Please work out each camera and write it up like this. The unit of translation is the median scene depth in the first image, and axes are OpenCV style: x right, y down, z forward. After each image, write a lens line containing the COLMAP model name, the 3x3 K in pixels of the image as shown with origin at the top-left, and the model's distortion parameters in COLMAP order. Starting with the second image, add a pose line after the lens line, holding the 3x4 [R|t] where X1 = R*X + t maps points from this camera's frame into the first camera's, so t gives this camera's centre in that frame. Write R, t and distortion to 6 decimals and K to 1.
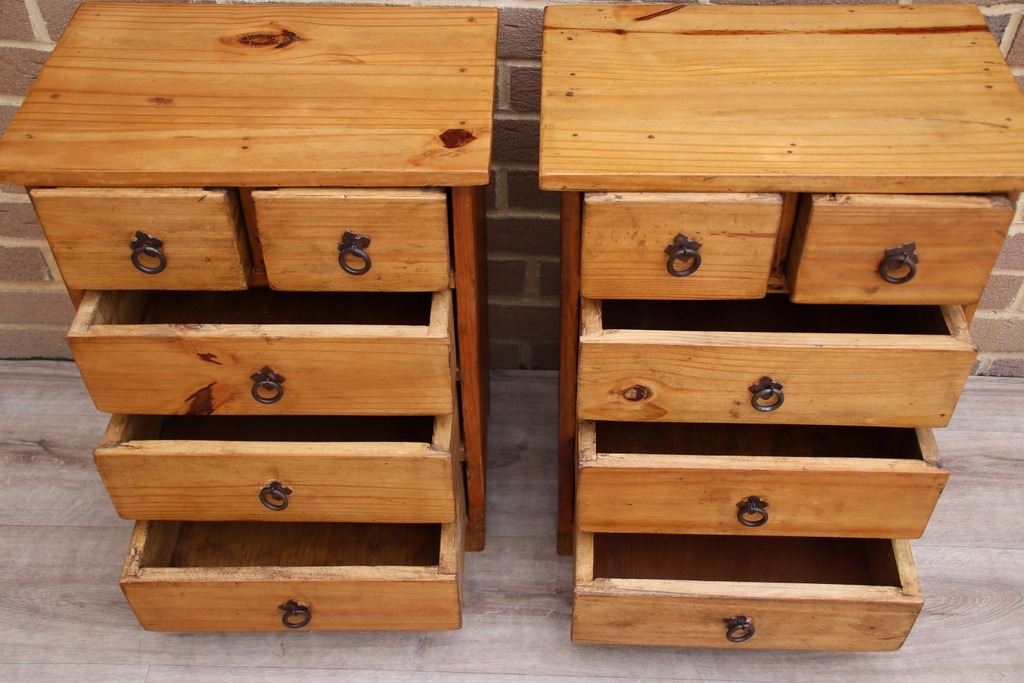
lens RADIAL K [[1173.4, 0, 508.2], [0, 1173.4, 360.7], [0, 0, 1]] dist [0.101717, 0.000000]
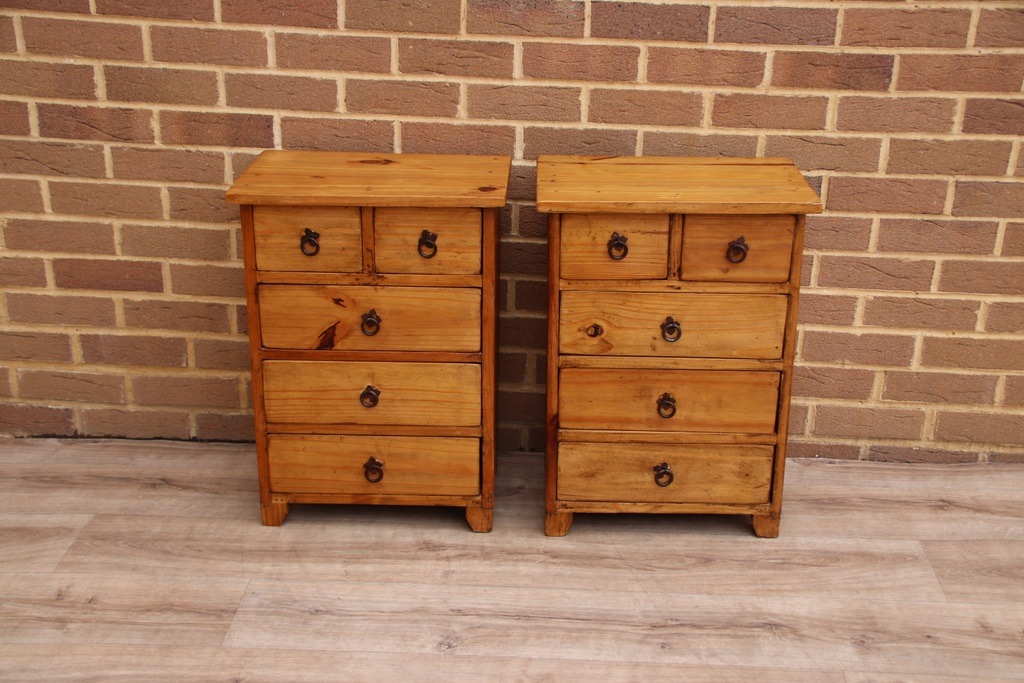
lens RADIAL K [[1520.1, 0, 508.0], [0, 1520.1, 333.0], [0, 0, 1]] dist [0.311682, 0.000000]
pose [[0.999607, 0.027789, -0.003786, -0.001314], [-0.026811, 0.907233, -0.419774, 0.910417], [-0.008231, 0.419710, 0.907621, -0.932455]]
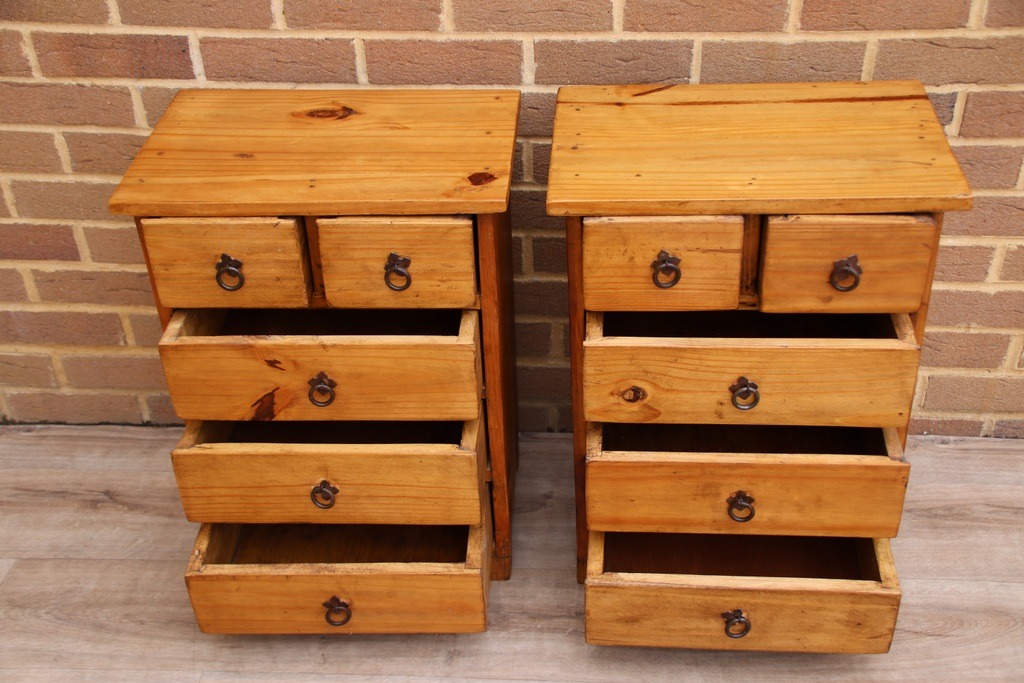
lens RADIAL K [[1363.8, 0, 506.0], [0, 1363.8, 356.7], [0, 0, 1]] dist [0.220176, 0.000000]
pose [[0.998802, -0.000997, -0.048934, 0.049548], [-0.007427, 0.985126, -0.171674, 0.229716], [0.048378, 0.171832, 0.983938, -0.361952]]
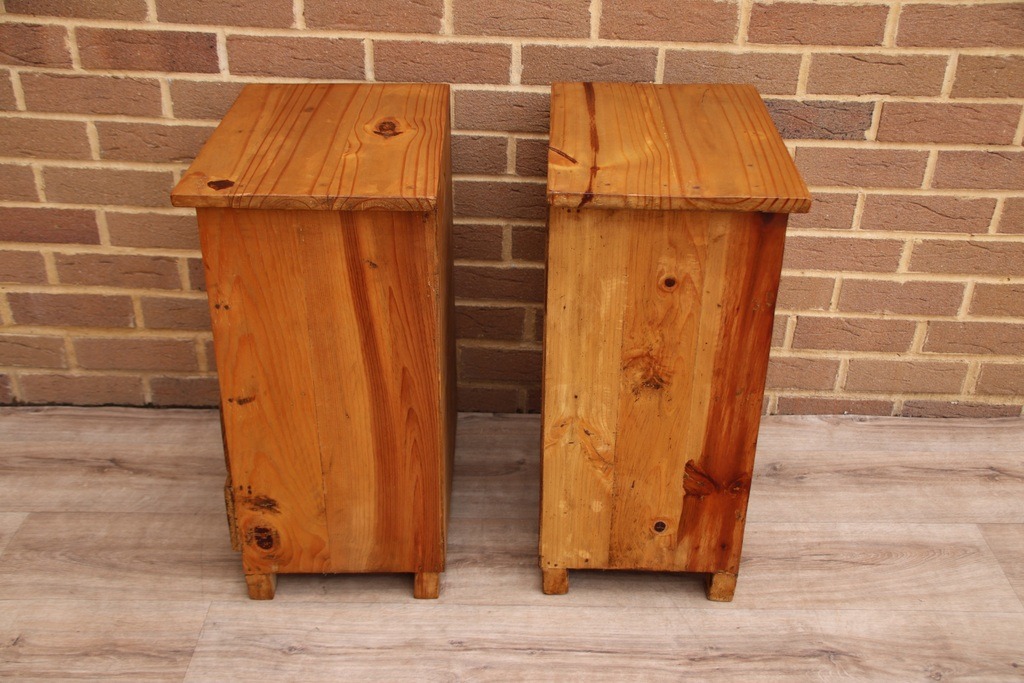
lens RADIAL K [[1223.3, 0, 516.4], [0, 1223.3, 351.5], [0, 0, 1]] dist [0.127988, 0.000000]
pose [[0.999141, 0.008457, 0.040561, -0.062457], [0.003572, 0.957719, -0.287684, 0.454311], [-0.041279, 0.287582, 0.956866, -0.313607]]
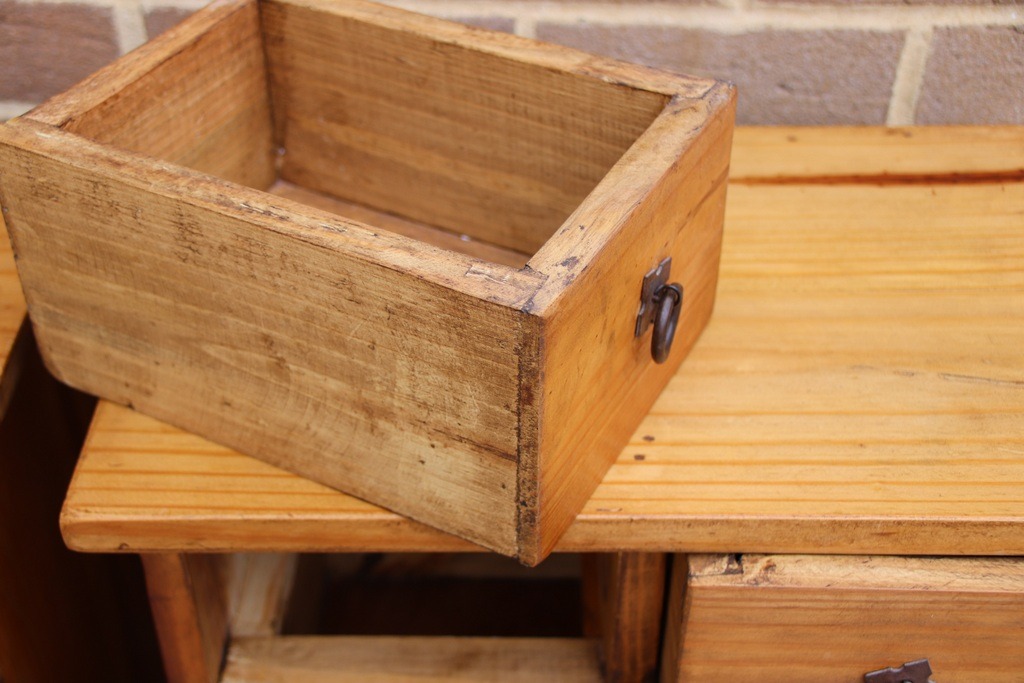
lens RADIAL K [[1412.6, 0, 513.0], [0, 1412.6, 411.0], [0, 0, 1]] dist [0.115321, 0.000000]
pose [[0.999771, -0.013080, 0.016932, 0.167353], [0.014334, 0.996990, -0.076189, -0.141768], [-0.015885, 0.076415, 0.996950, 0.432164]]
